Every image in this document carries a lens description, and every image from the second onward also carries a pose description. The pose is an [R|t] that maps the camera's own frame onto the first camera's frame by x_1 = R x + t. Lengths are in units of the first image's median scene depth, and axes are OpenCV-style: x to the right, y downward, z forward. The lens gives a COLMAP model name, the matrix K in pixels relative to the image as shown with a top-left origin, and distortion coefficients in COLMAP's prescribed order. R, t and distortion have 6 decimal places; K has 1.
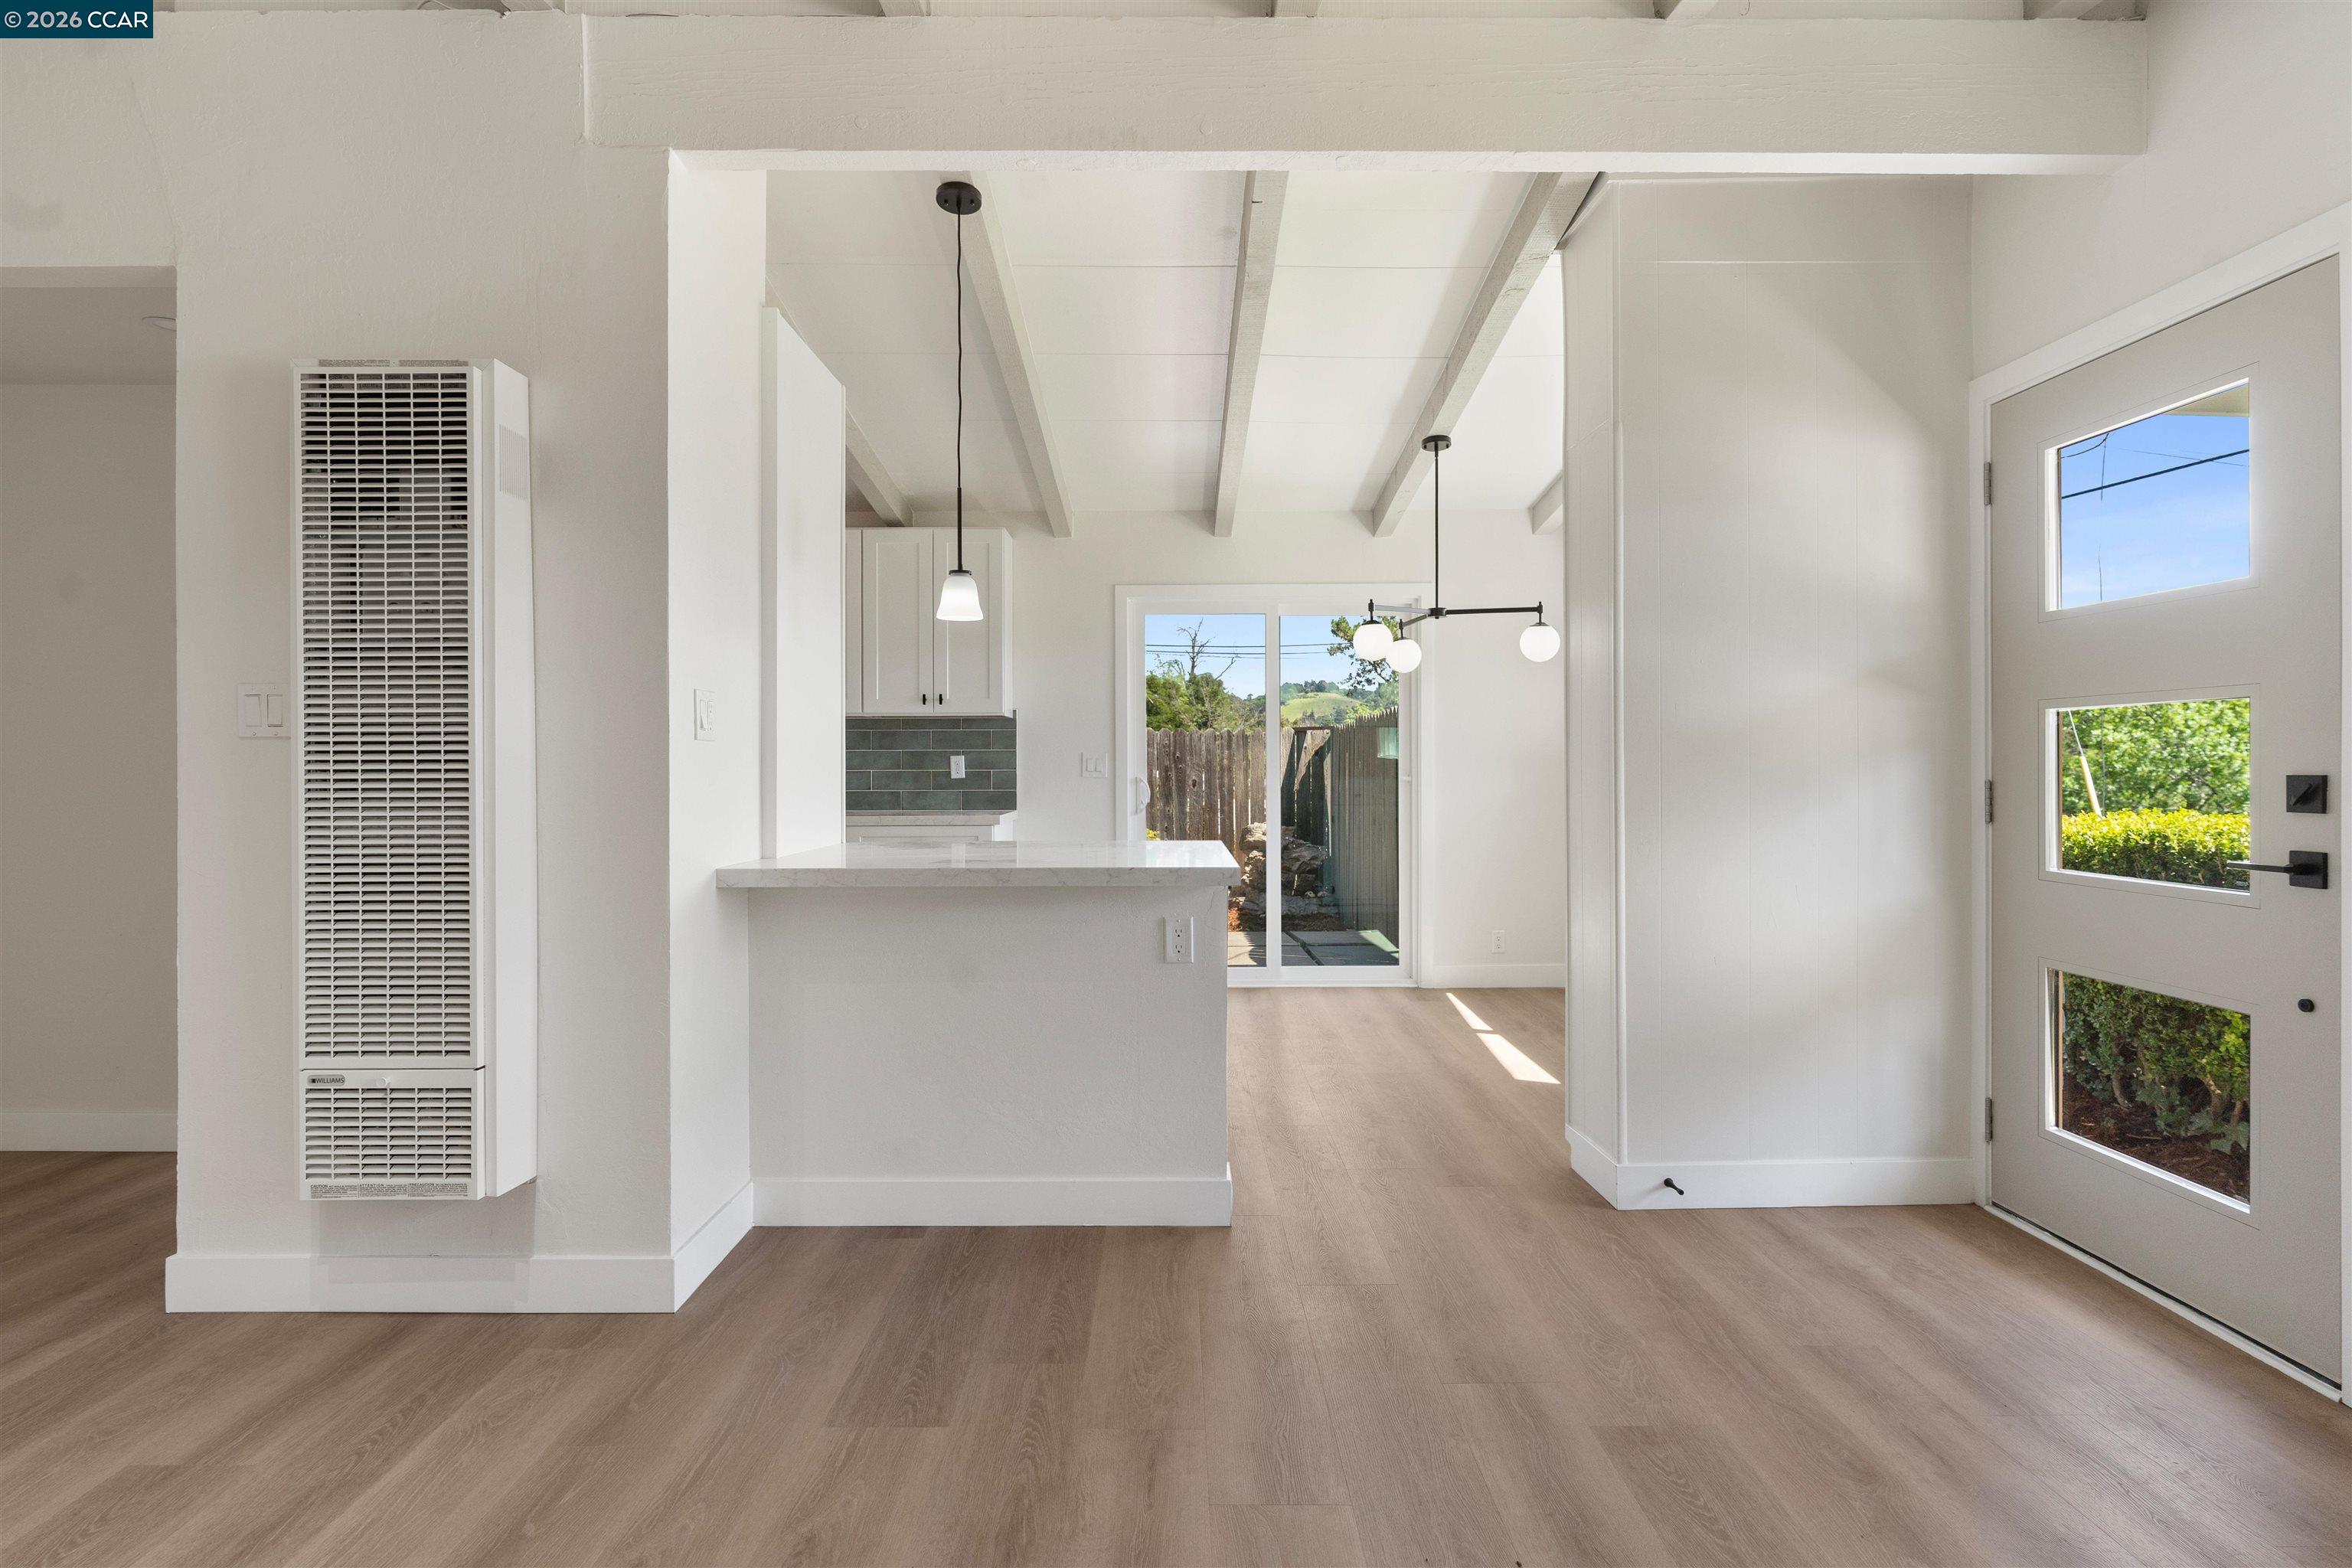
lens RADIAL K [[1205.2, 0, 1178.4], [0, 1205.2, 764.0], [0, 0, 1]] dist [-0.001253, -0.000077]
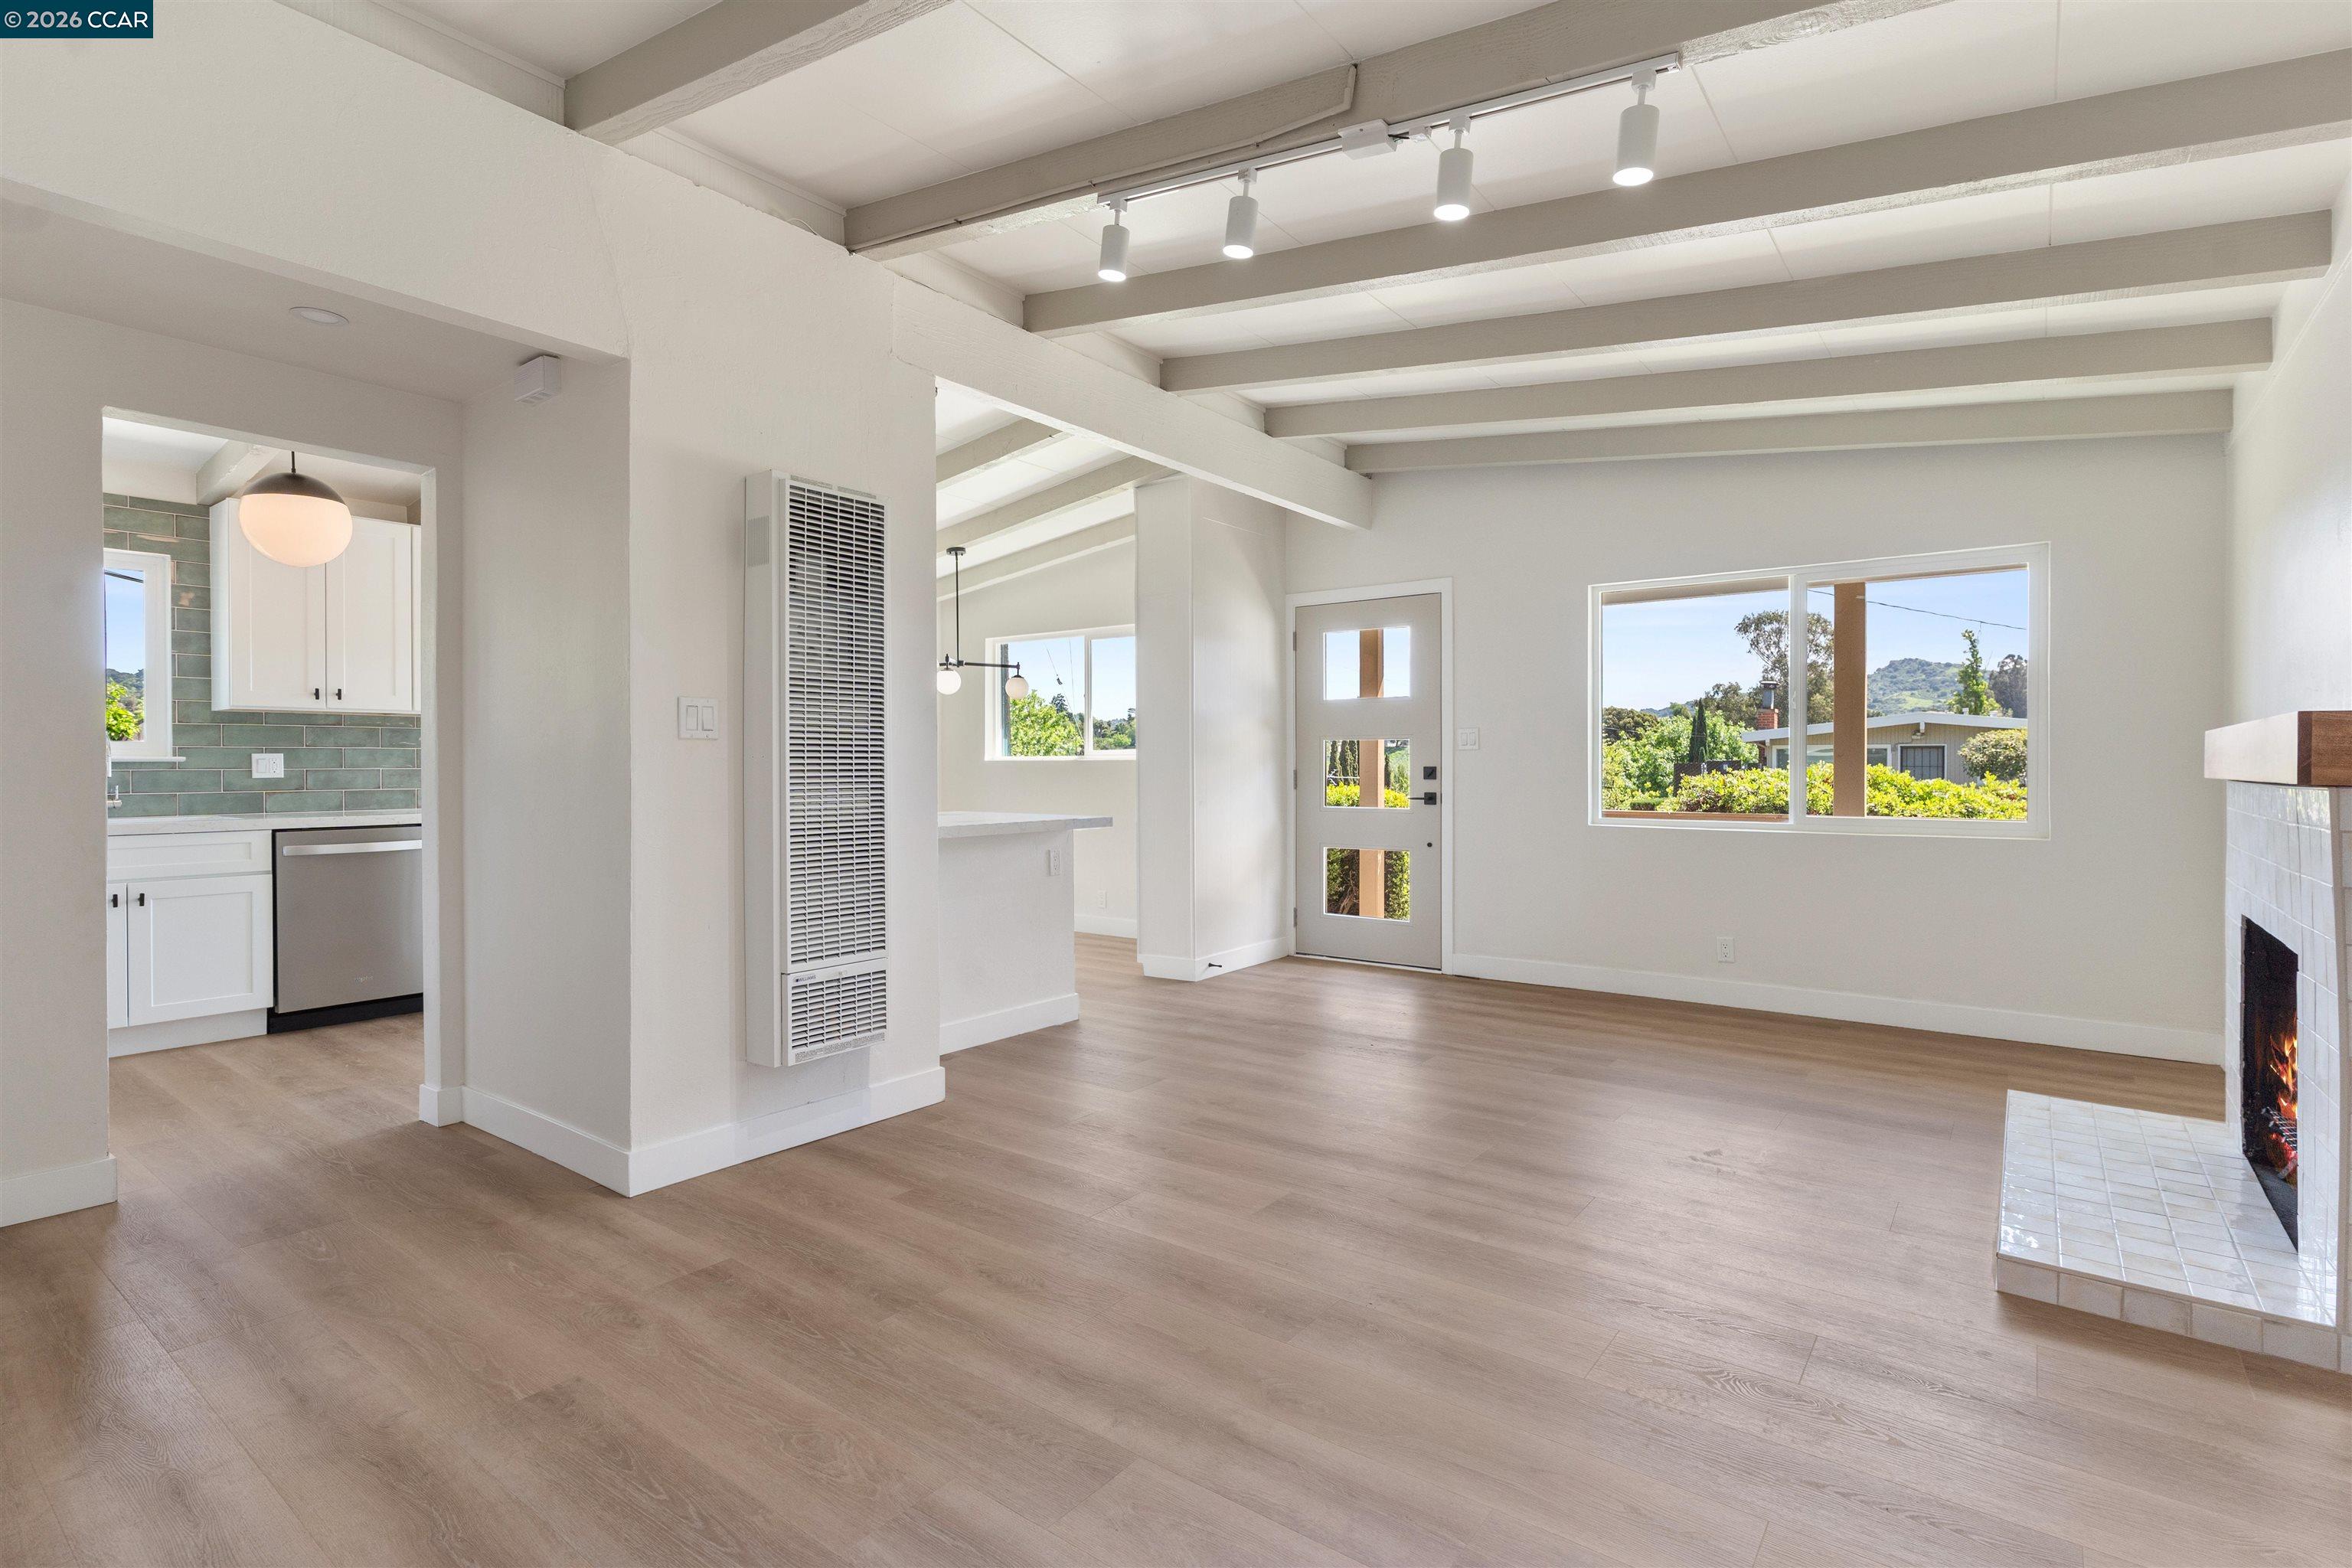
lens RADIAL K [[1126.4, 0, 1171.8], [0, 1126.4, 770.3], [0, 0, 1]] dist [0.002462, 0.000245]
pose [[0.610980, -0.002550, 0.791642, -0.878514], [0.000384, 0.999996, 0.002925, 0.005464], [-0.791646, -0.001484, 0.610978, -0.099115]]
